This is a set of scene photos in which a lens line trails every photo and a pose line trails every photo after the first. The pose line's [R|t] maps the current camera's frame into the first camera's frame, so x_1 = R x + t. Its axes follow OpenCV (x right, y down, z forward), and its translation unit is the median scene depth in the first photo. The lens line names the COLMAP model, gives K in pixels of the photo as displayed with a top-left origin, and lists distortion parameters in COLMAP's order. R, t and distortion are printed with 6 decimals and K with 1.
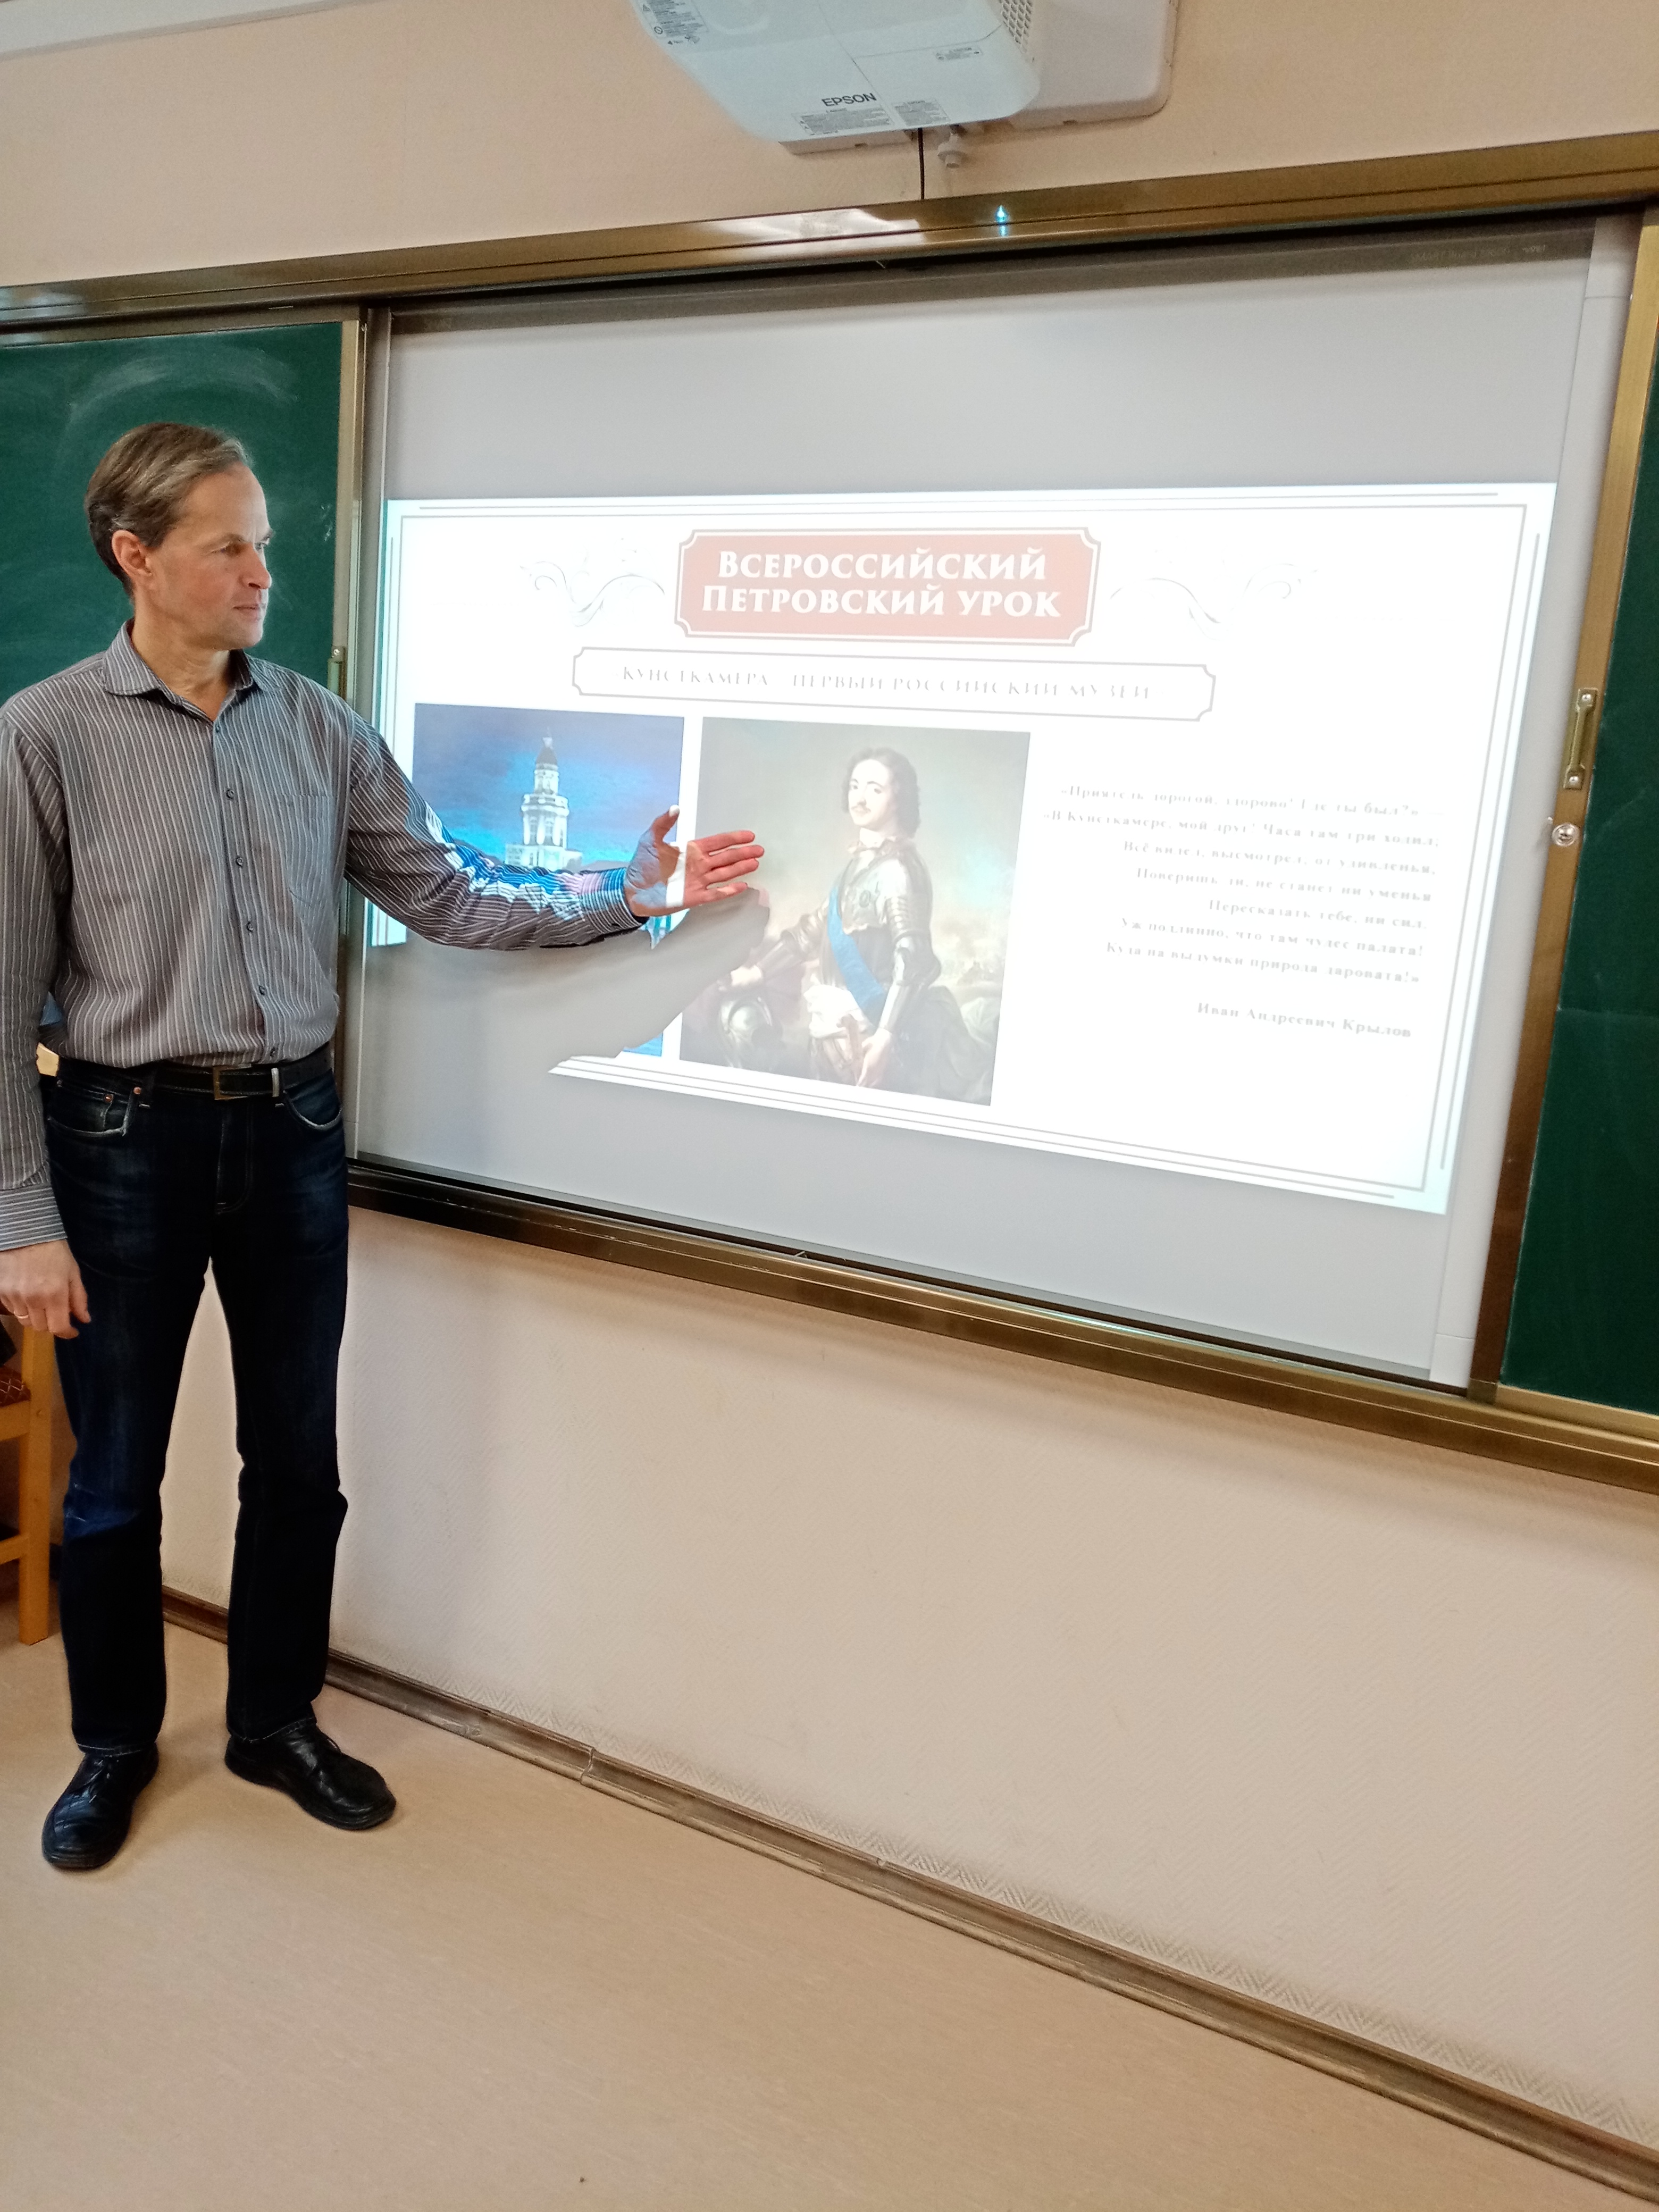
lens RADIAL K [[1729.3, 0, 829.5], [0, 1729.3, 1106.0], [0, 0, 1]] dist [0.086619, -0.157568]
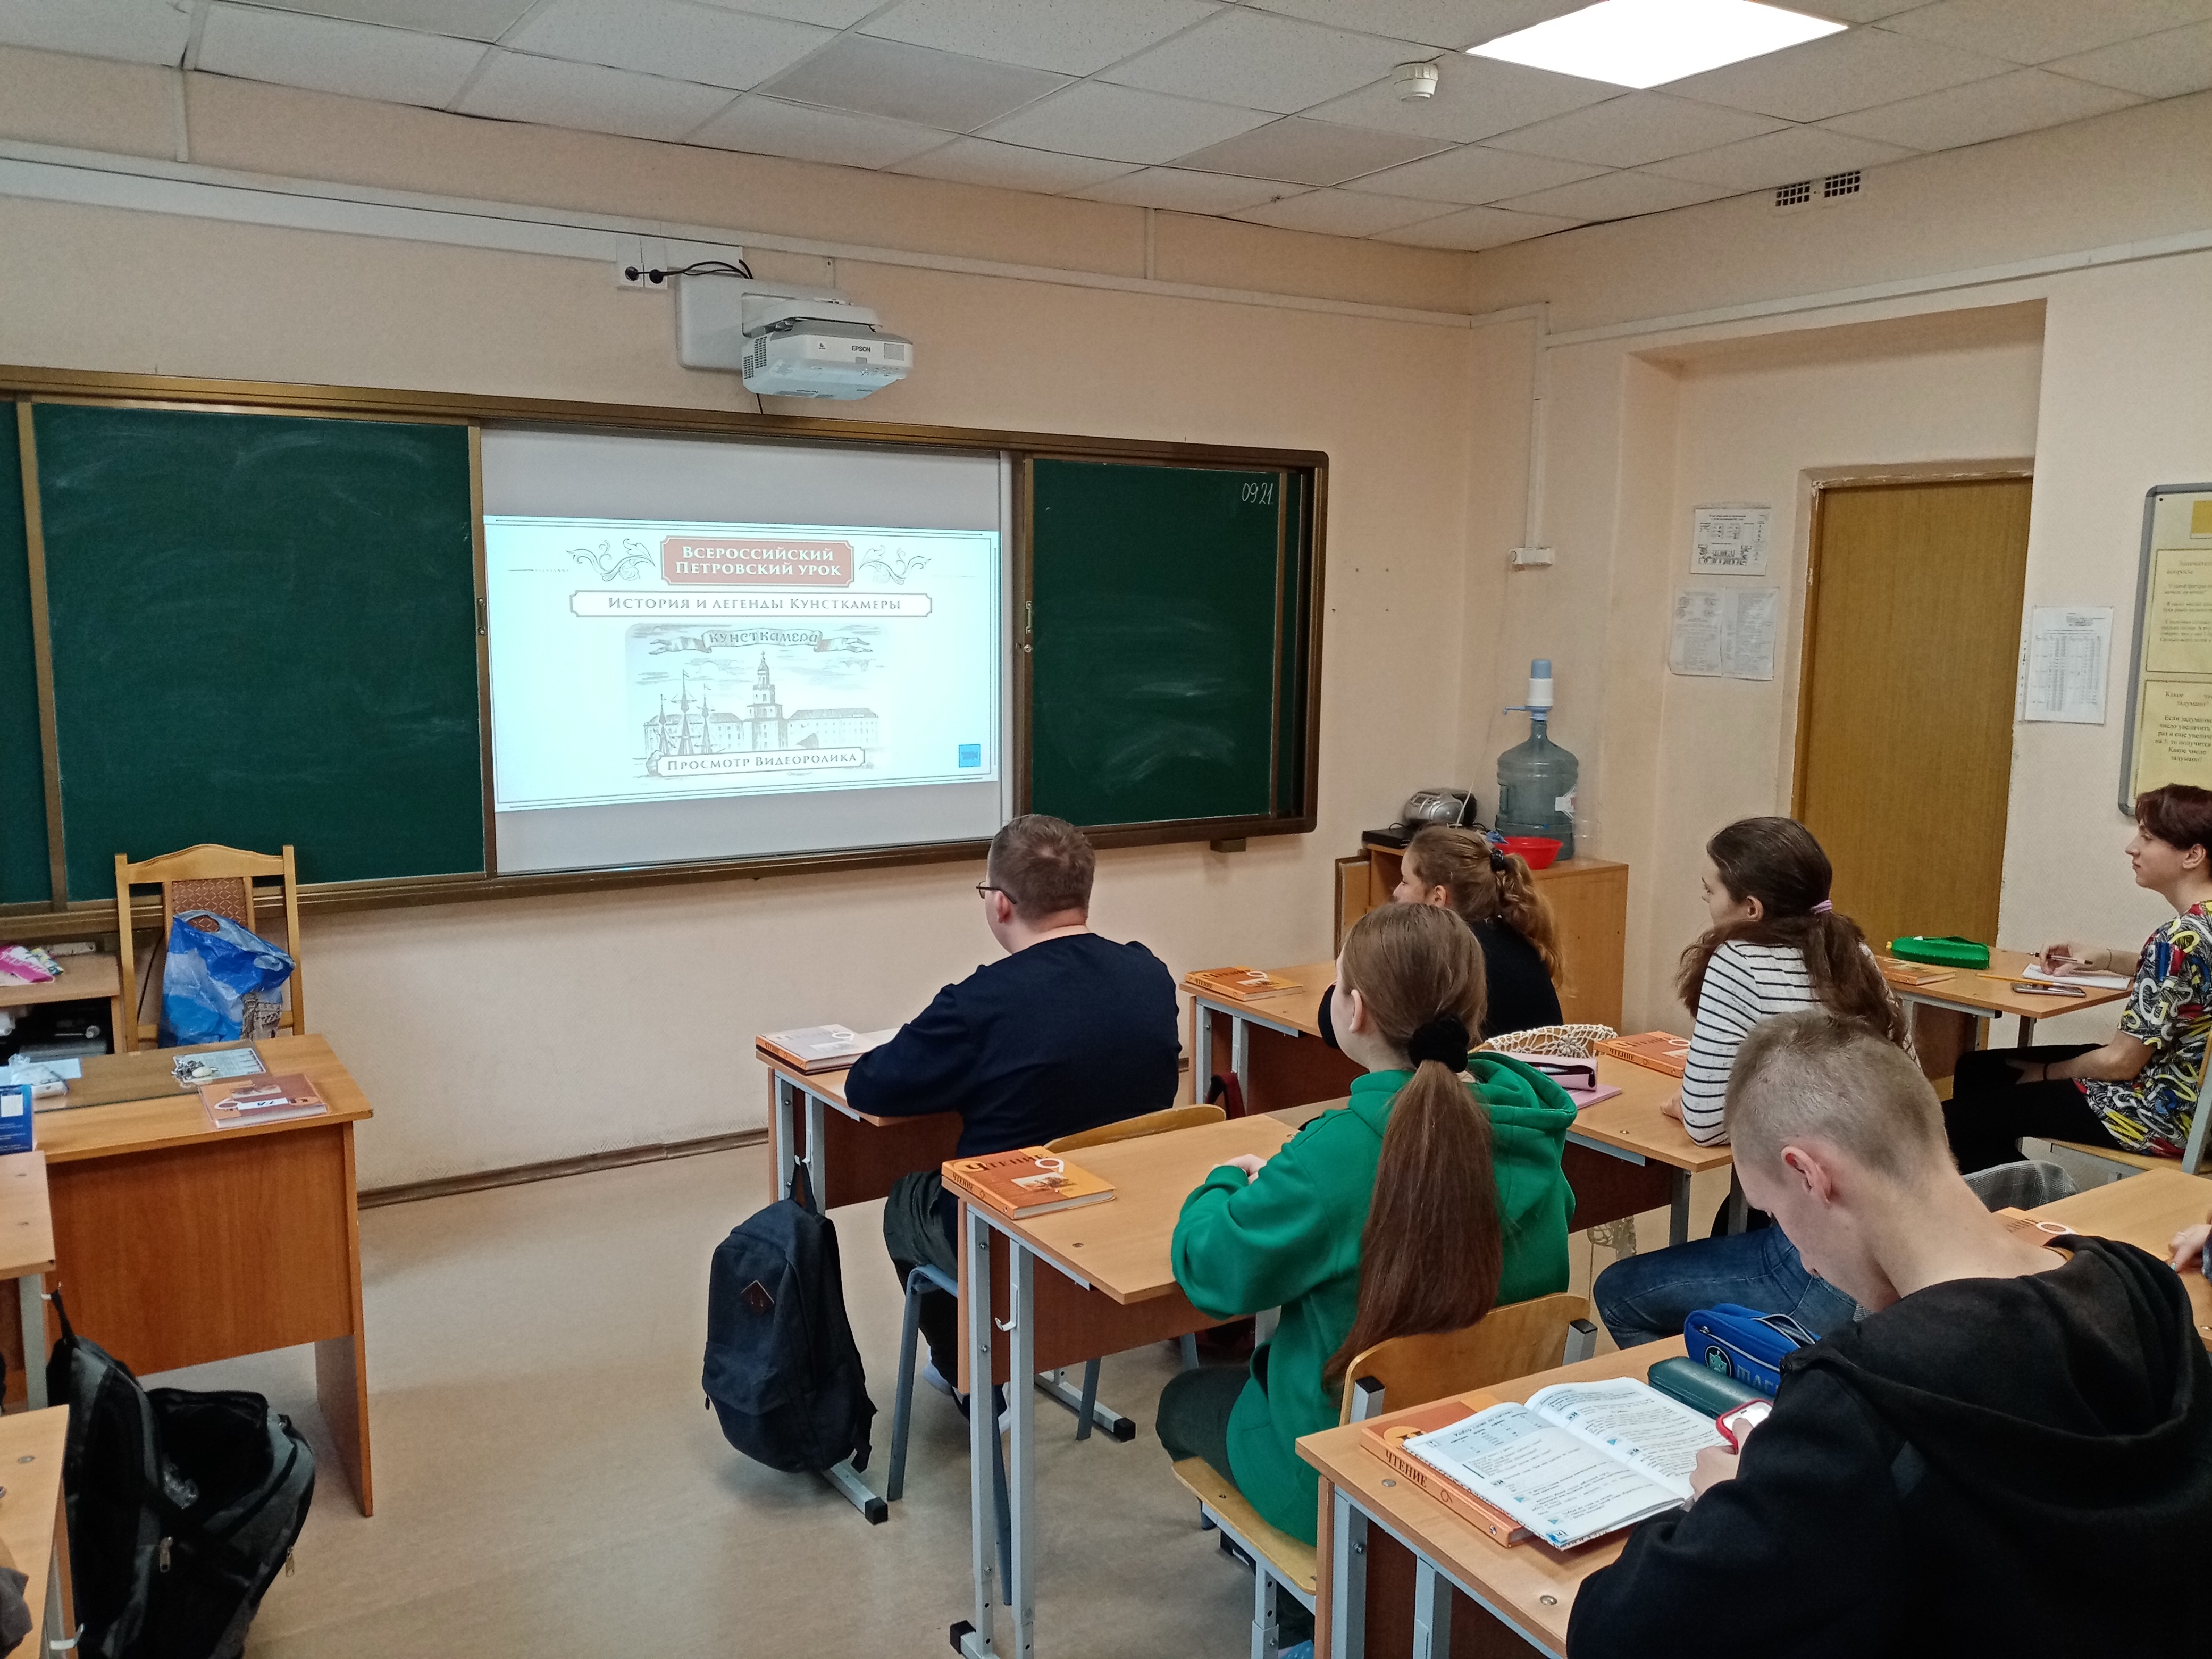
lens RADIAL K [[1729.3, 0, 1104.5], [0, 1729.3, 843.9], [0, 0, 1]] dist [0.086619, -0.157568]
pose [[0.506744, -0.199872, 0.838607, -1.730745], [0.168140, 0.976986, 0.131252, -0.158688], [-0.845541, 0.074492, 0.528688, -0.567823]]
